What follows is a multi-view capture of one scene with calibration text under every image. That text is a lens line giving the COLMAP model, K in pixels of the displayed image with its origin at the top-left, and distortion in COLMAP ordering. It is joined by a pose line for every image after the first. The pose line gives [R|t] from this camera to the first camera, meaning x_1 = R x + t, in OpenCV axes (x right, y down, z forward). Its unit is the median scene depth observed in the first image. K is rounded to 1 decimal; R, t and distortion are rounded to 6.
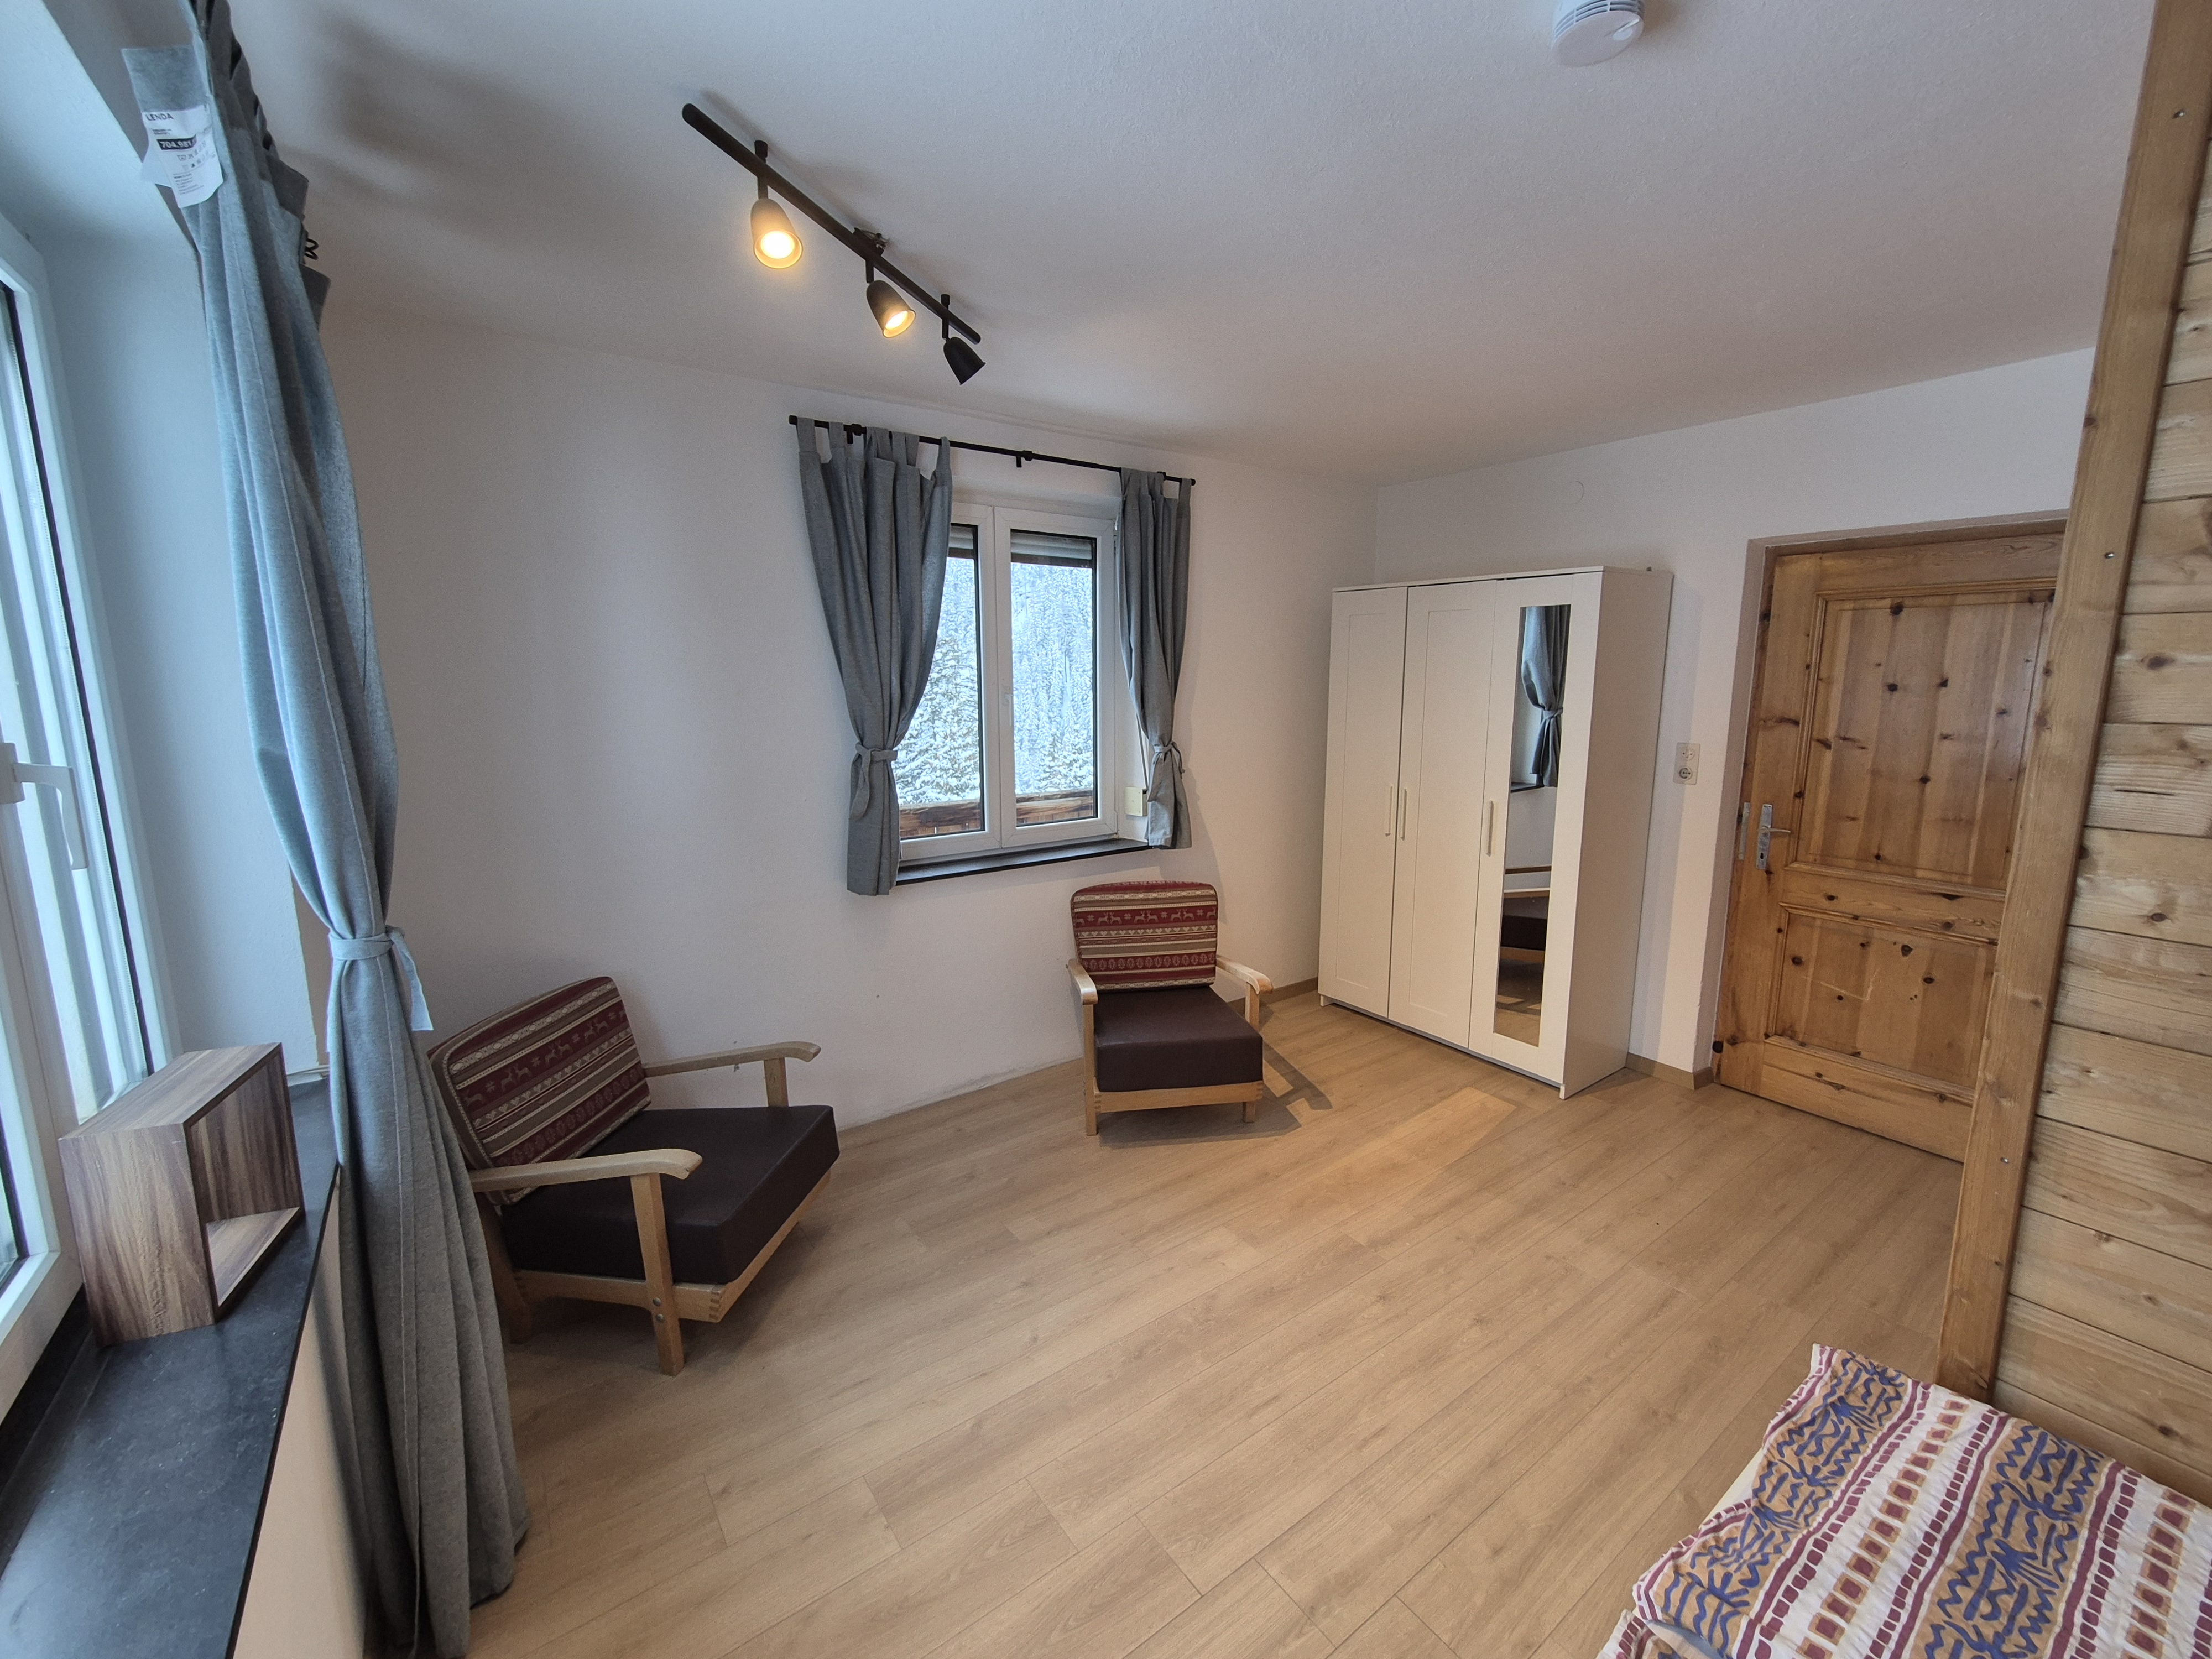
lens RADIAL K [[915.3, 0, 1112.8], [0, 915.3, 822.0], [0, 0, 1]] dist [-0.000905, 0.002097]
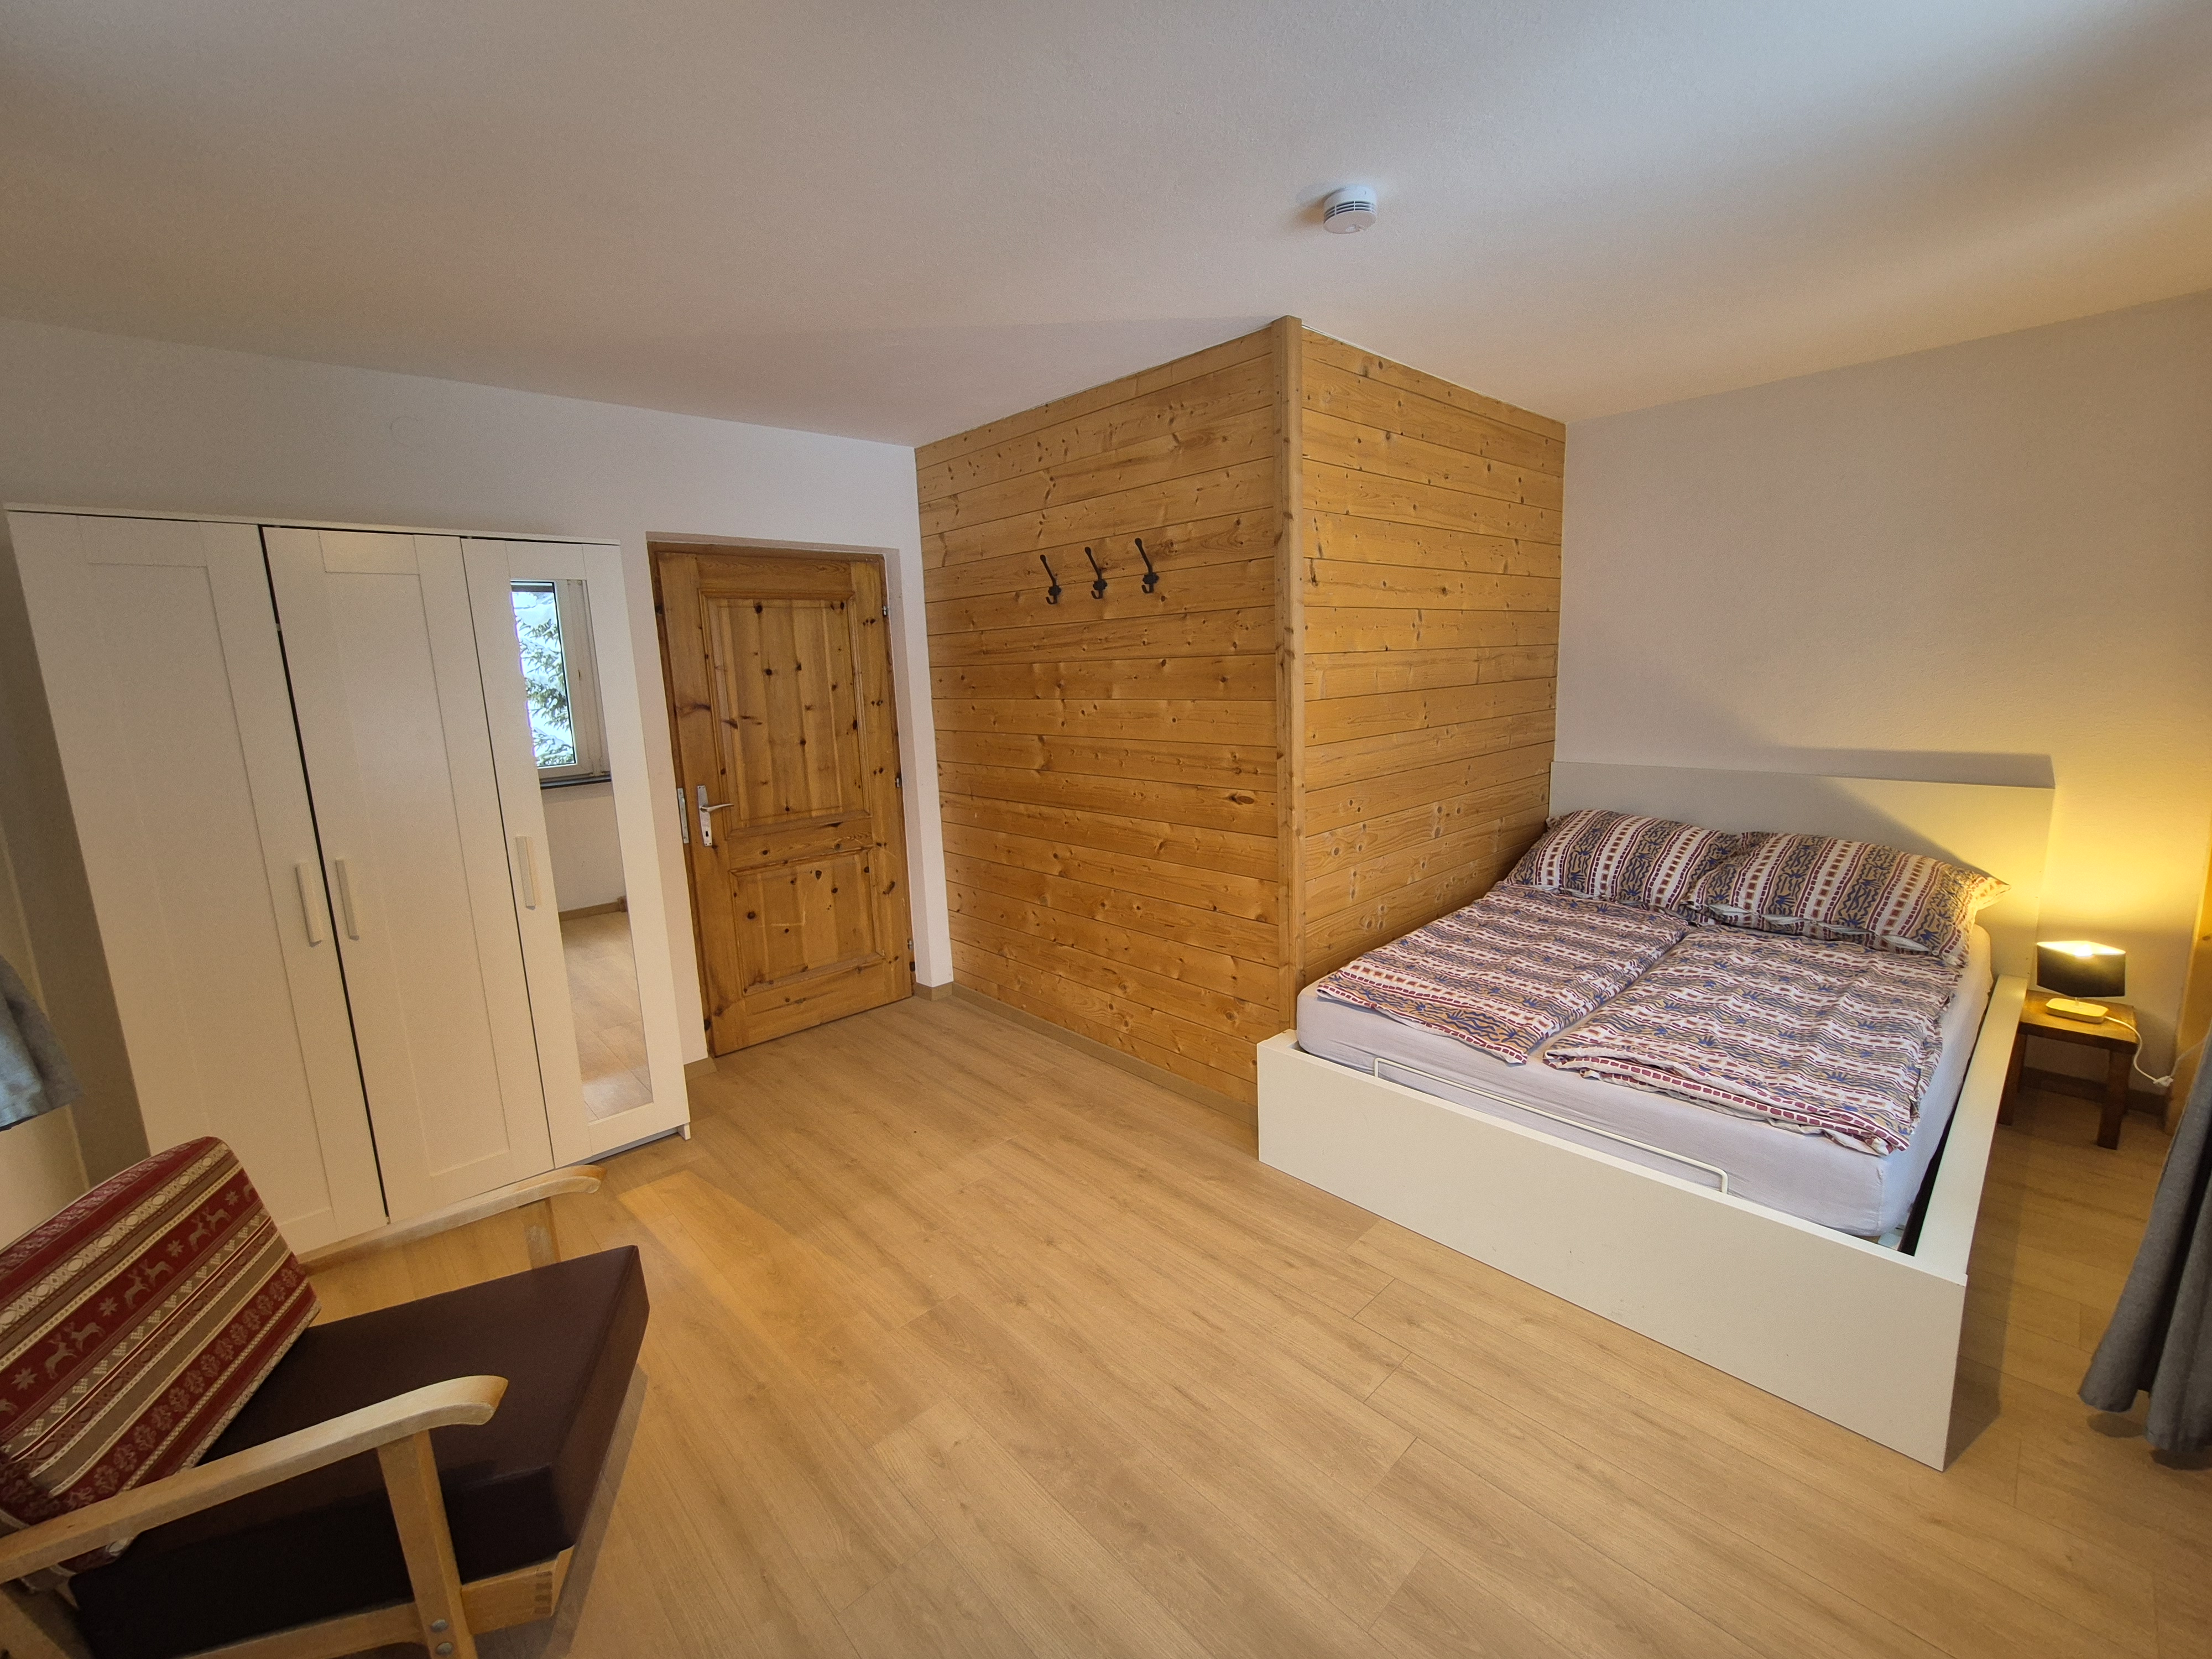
lens RADIAL K [[915.3, 0, 1129.3], [0, 915.3, 814.9], [0, 0, 1]] dist [-0.000905, 0.002097]
pose [[-0.138147, -0.158195, 0.977696, -0.455784], [0.199817, 0.962410, 0.183956, -0.092760], [-0.970046, 0.220774, -0.101344, 0.705936]]
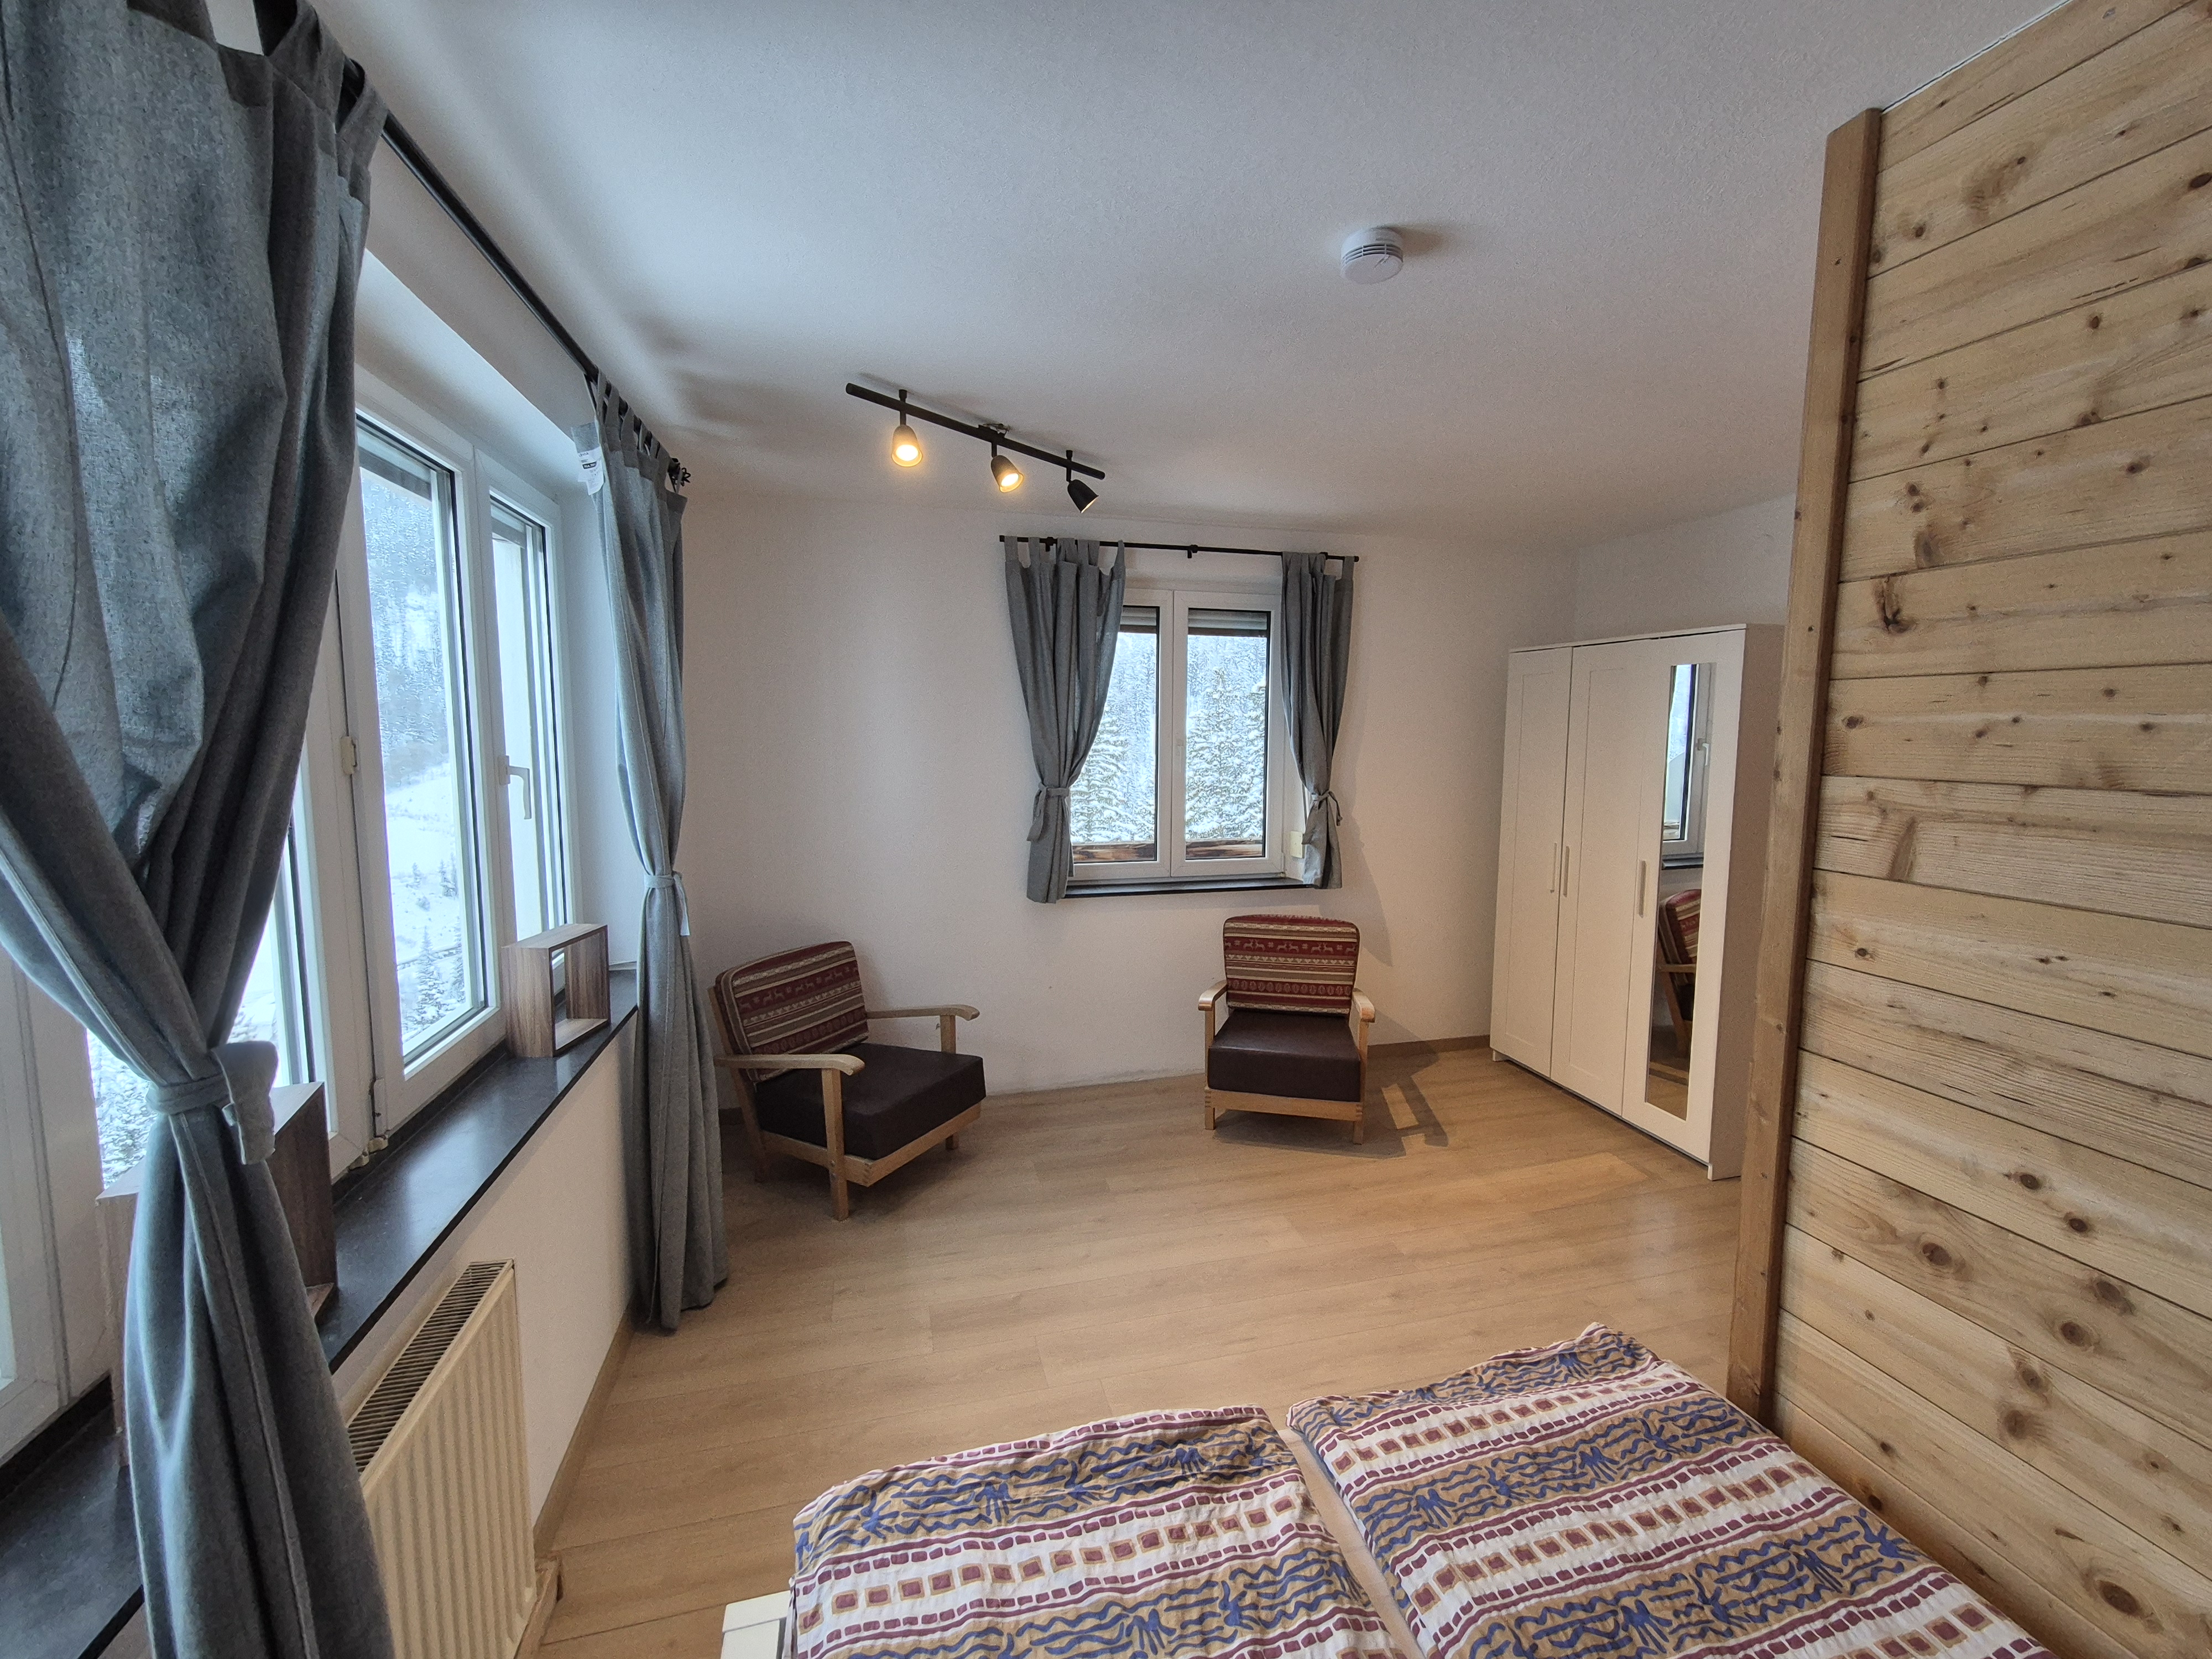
lens RADIAL K [[915.3, 0, 1118.3], [0, 915.3, 819.3], [0, 0, 1]] dist [-0.000905, 0.002097]
pose [[0.932308, 0.043809, -0.359001, 0.285343], [-0.066668, 0.996443, -0.051539, 0.025250], [0.355466, 0.071984, 0.931913, -0.144398]]
